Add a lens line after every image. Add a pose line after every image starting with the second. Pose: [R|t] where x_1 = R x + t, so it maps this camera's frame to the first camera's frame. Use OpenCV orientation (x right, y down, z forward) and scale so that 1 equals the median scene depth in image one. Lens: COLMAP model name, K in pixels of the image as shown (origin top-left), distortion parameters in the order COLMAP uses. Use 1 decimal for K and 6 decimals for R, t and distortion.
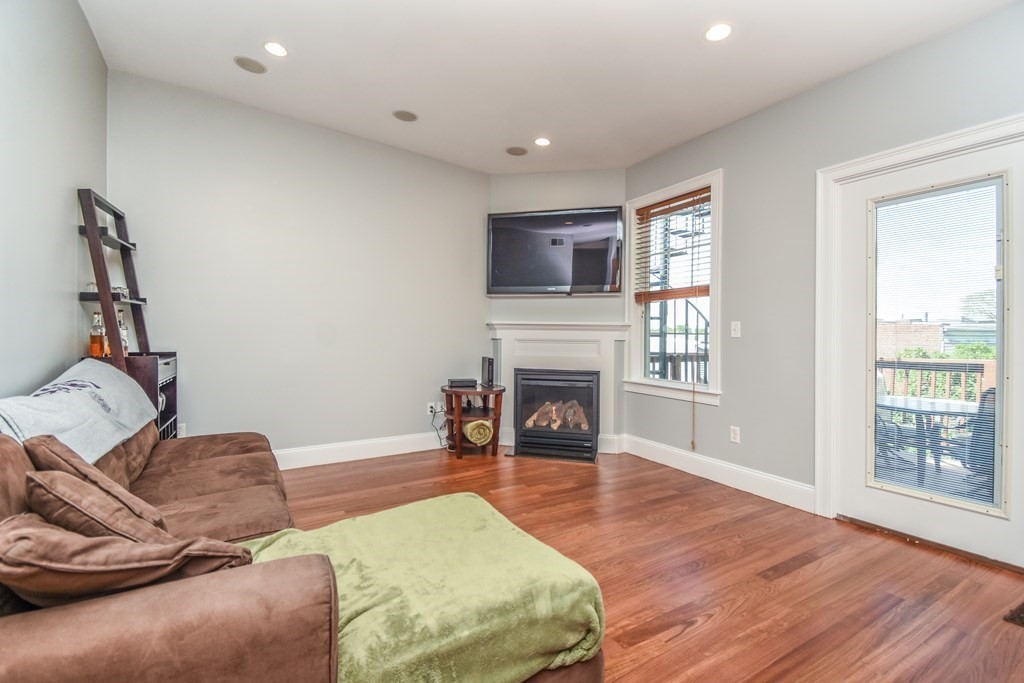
lens RADIAL K [[452.4, 0, 511.2], [0, 452.4, 339.4], [0, 0, 1]] dist [0.030174, -0.023656]
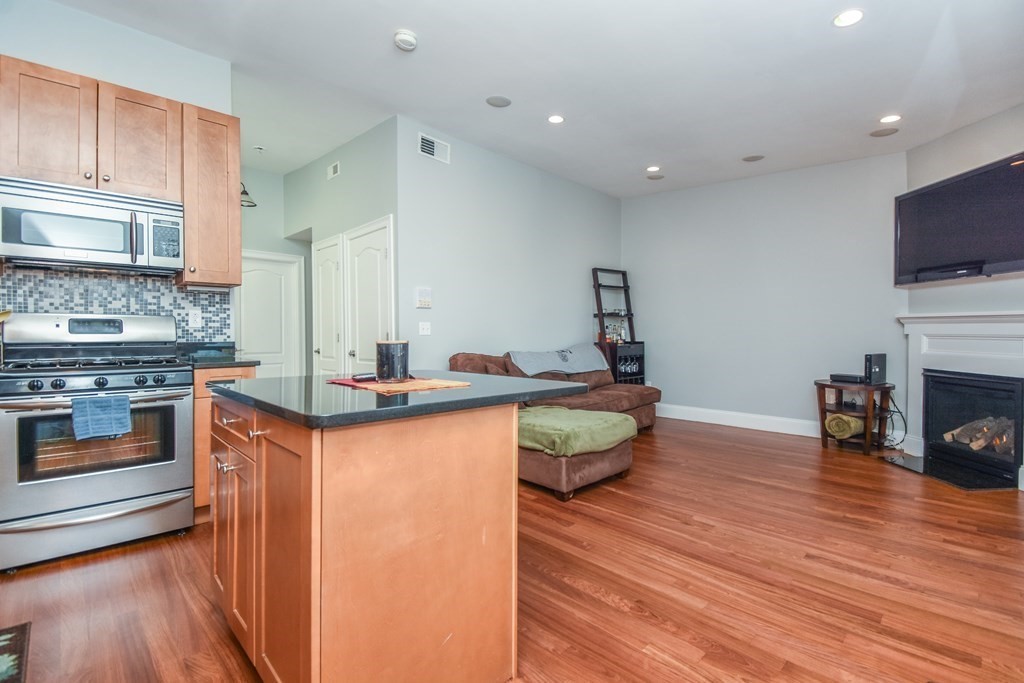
lens RADIAL K [[456.8, 0, 520.0], [0, 456.8, 339.2], [0, 0, 1]] dist [0.016214, -0.020274]
pose [[0.247862, 0.008378, -0.968759, 0.743685], [-0.007341, 0.999950, 0.006769, 0.008445], [0.968767, 0.005434, 0.247911, 0.047930]]
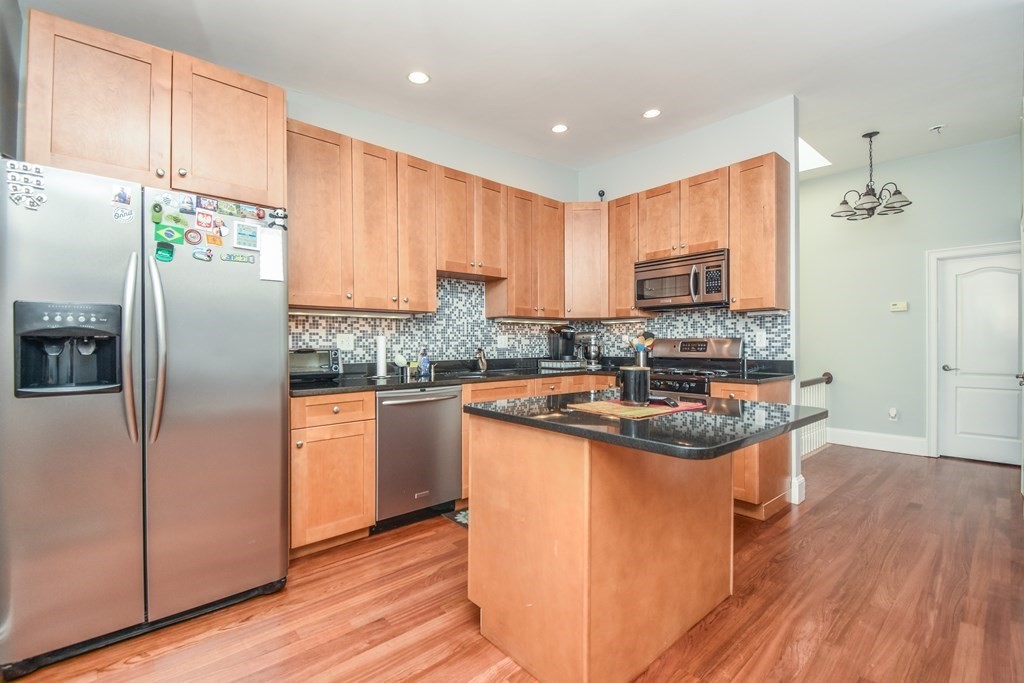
lens RADIAL K [[452.4, 0, 511.2], [0, 452.4, 339.4], [0, 0, 1]] dist [0.030174, -0.023656]
pose [[-0.979750, -0.001793, -0.200217, 0.518943], [-0.001315, 0.999996, -0.002522, -0.013310], [0.200220, -0.002208, -0.979748, 0.468076]]
